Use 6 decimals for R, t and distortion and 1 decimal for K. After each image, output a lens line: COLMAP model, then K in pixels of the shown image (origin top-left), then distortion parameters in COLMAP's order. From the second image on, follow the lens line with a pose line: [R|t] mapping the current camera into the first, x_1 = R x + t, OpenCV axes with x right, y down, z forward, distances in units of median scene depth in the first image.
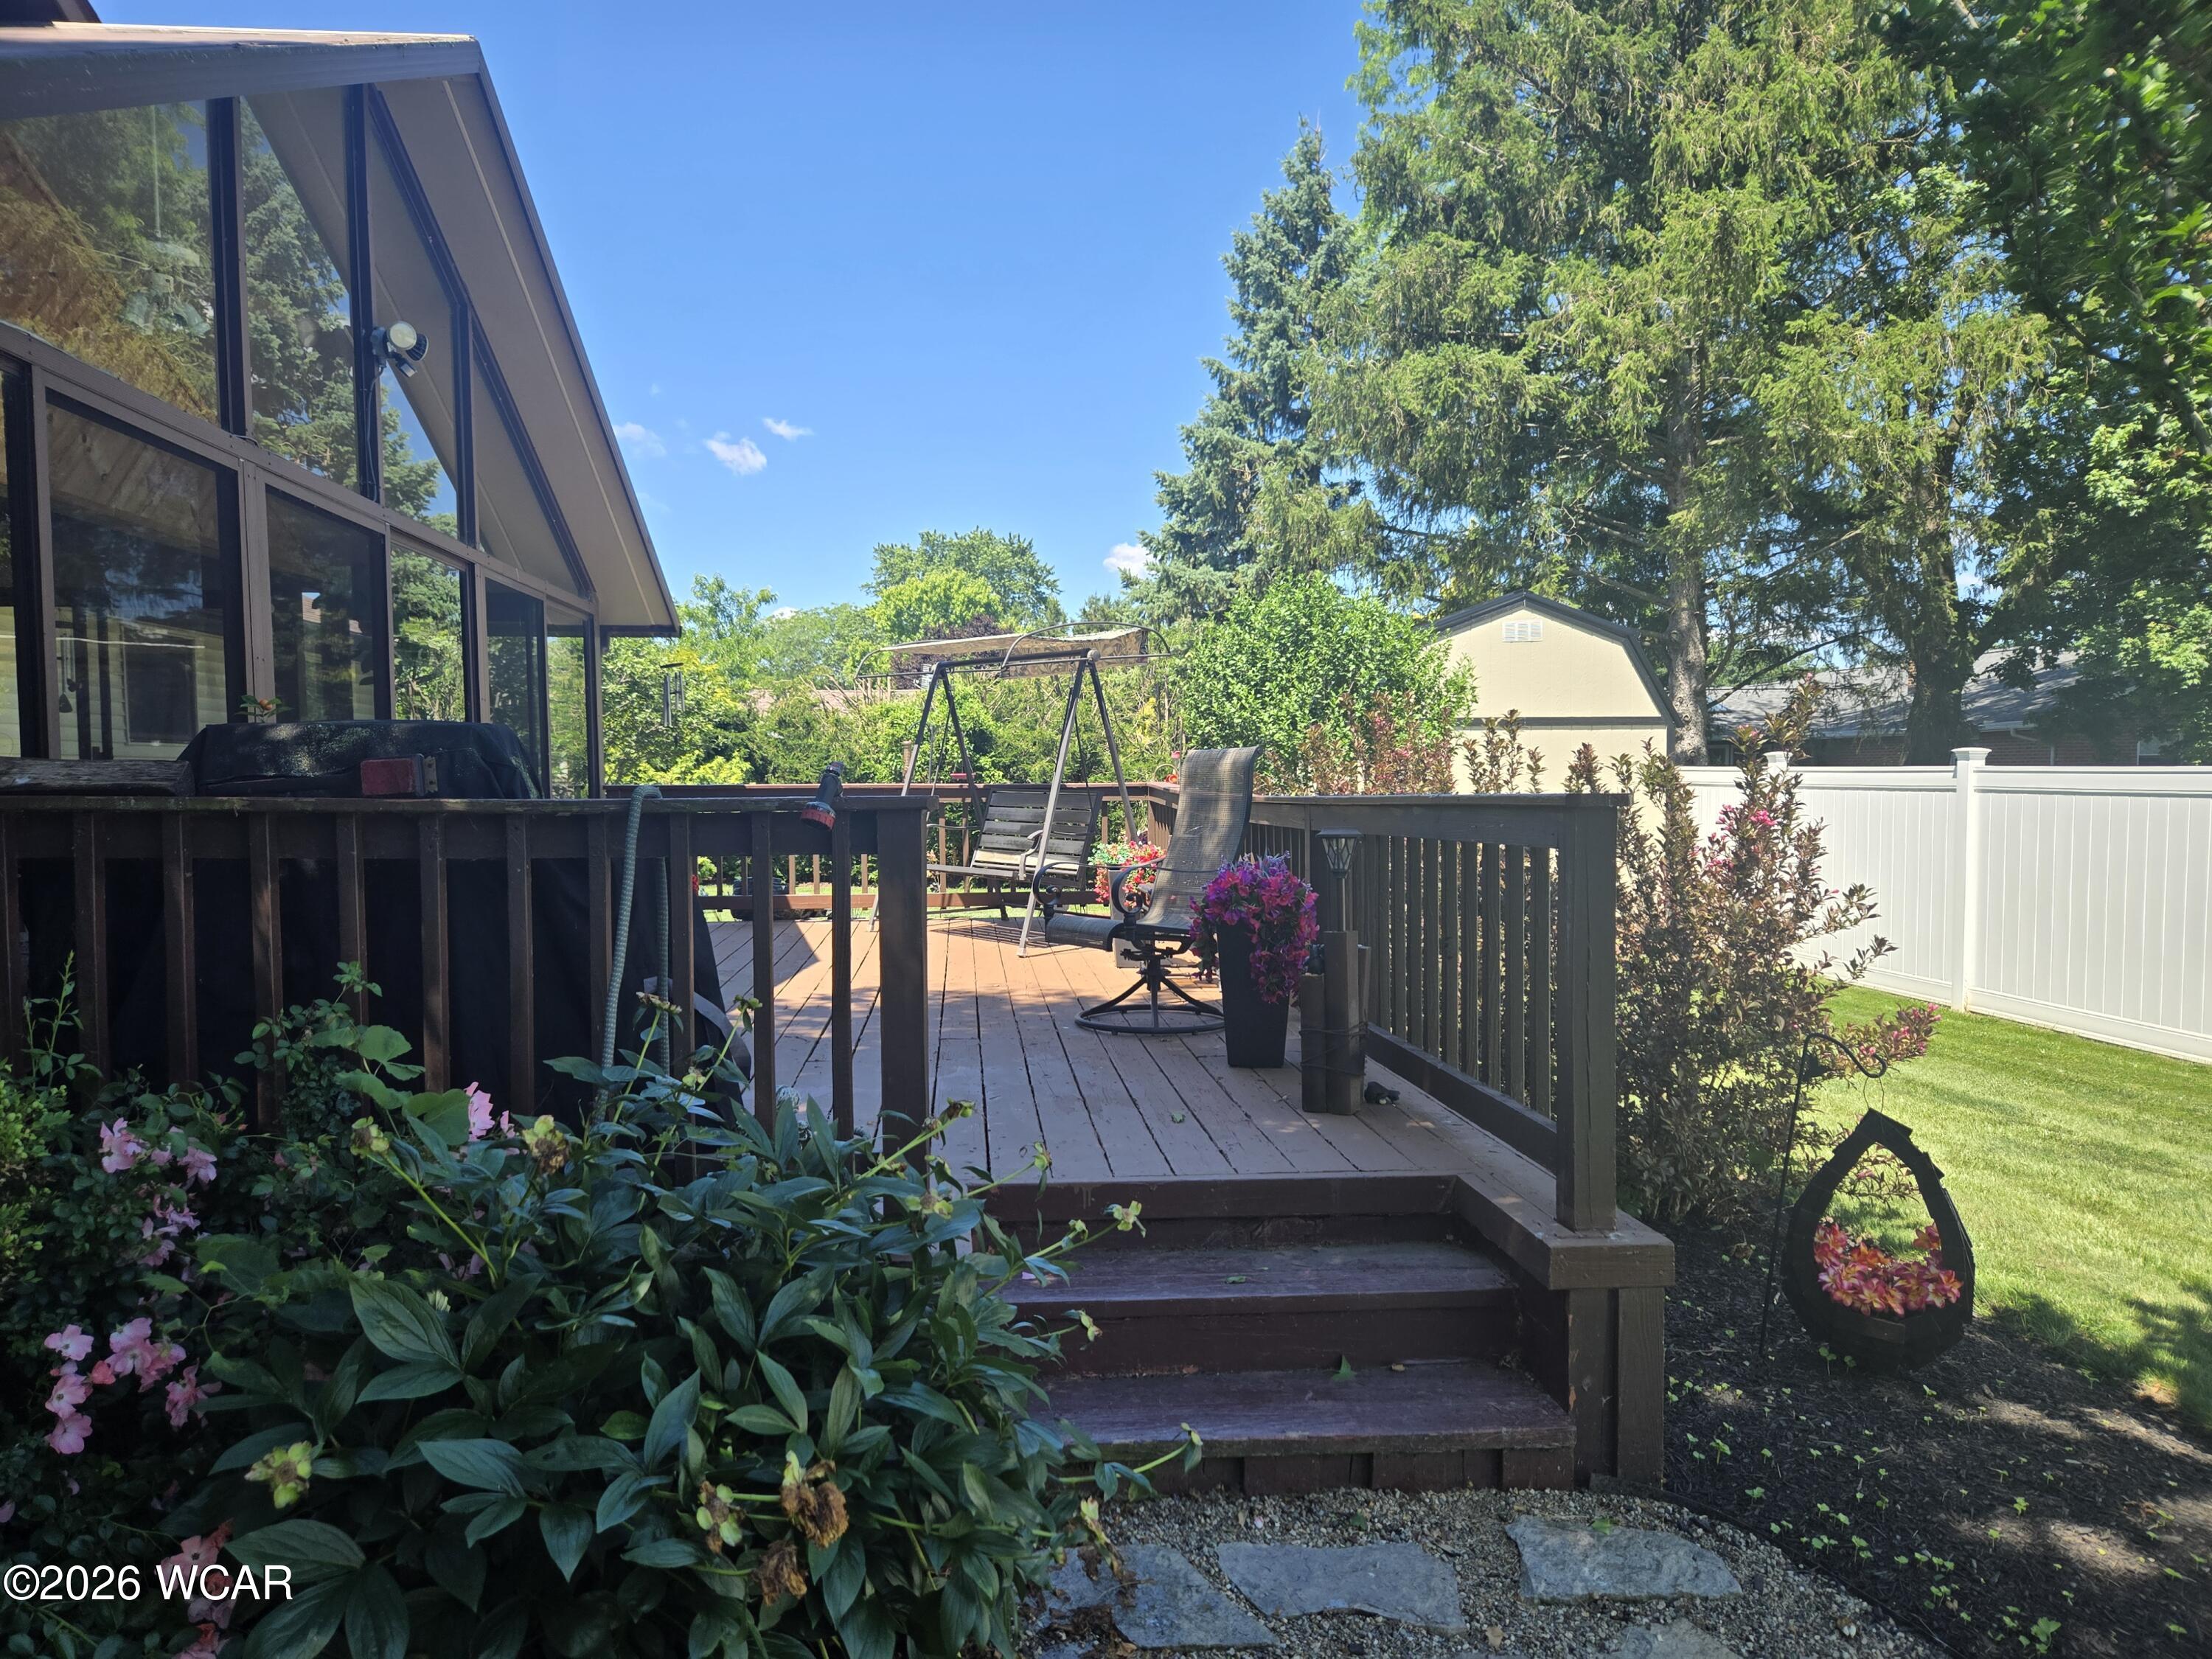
lens RADIAL K [[1477.6, 0, 1069.7], [0, 1477.6, 860.7], [0, 0, 1]] dist [0.054231, -0.029429]
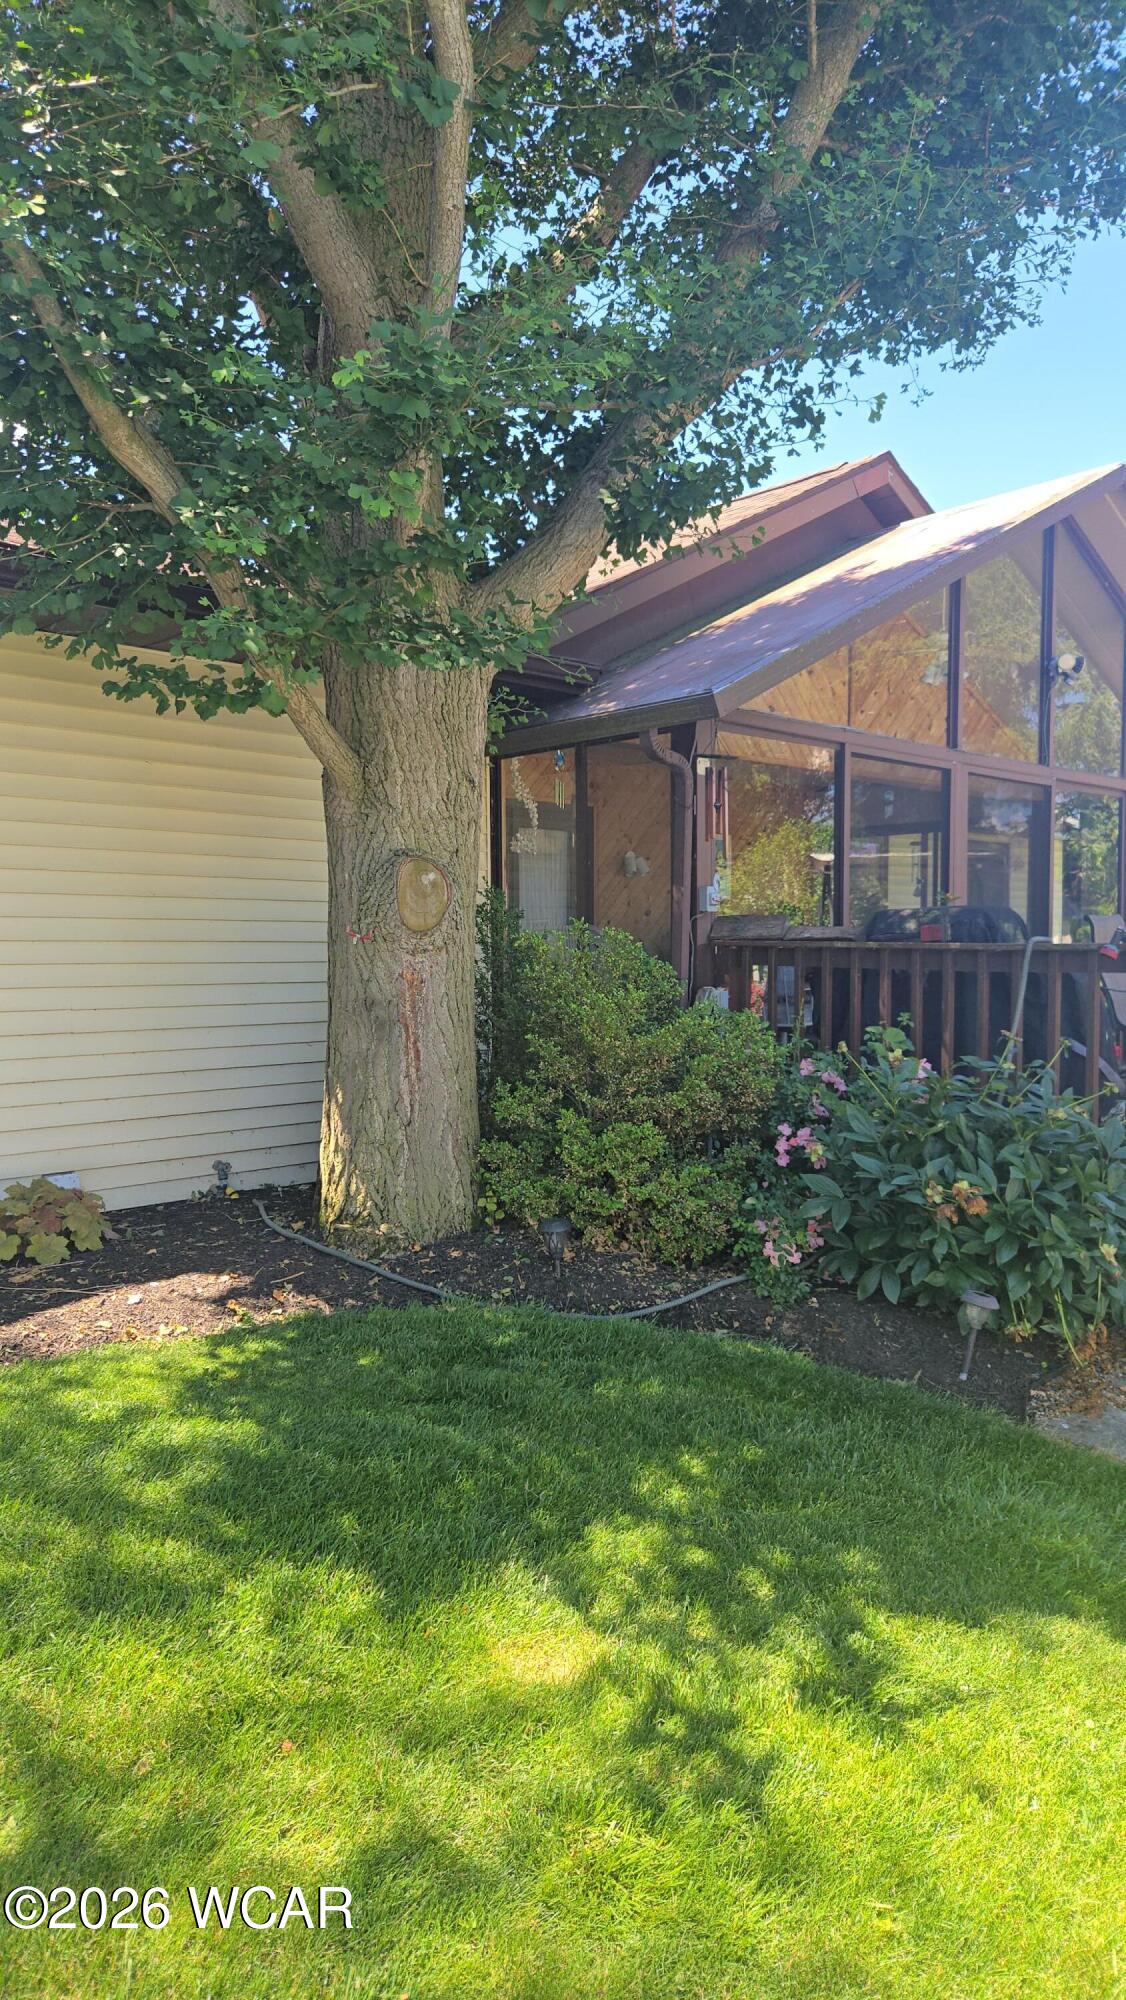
lens RADIAL K [[1332.7, 0, 565.1], [0, 1332.7, 1007.1], [0, 0, 1]] dist [0.079650, -0.075090]
pose [[0.625208, 0.041402, -0.779359, 0.102620], [-0.045407, 0.998830, 0.016635, 0.006201], [0.779136, 0.024988, 0.626357, -0.090621]]
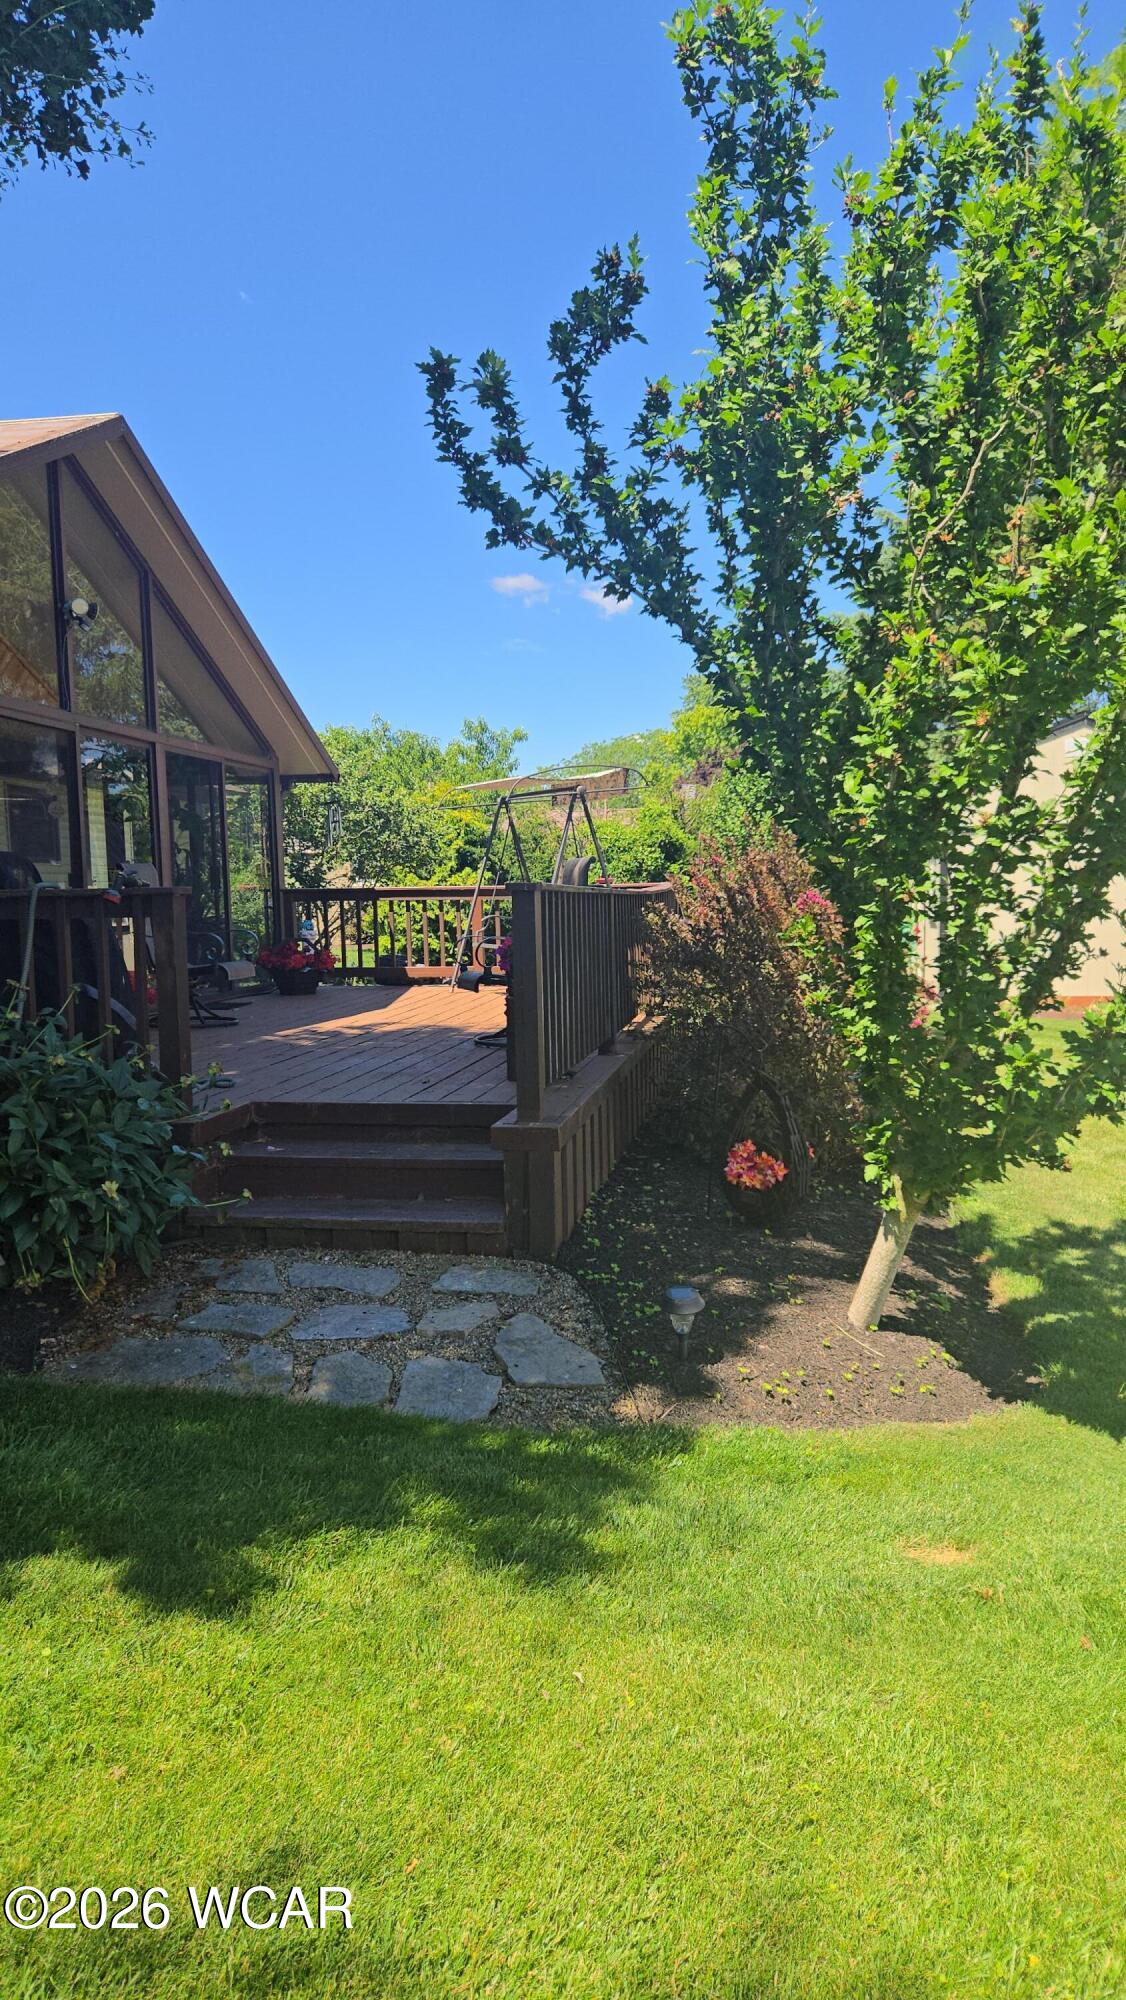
lens RADIAL K [[1334.2, 0, 566.1], [0, 1334.2, 1007.3], [0, 0, 1]] dist [0.095420, -0.092101]
pose [[0.971748, 0.010775, -0.235775, 0.113852], [-0.002235, 0.999333, 0.036460, 0.006775], [0.236011, -0.034903, 0.971123, -0.084125]]
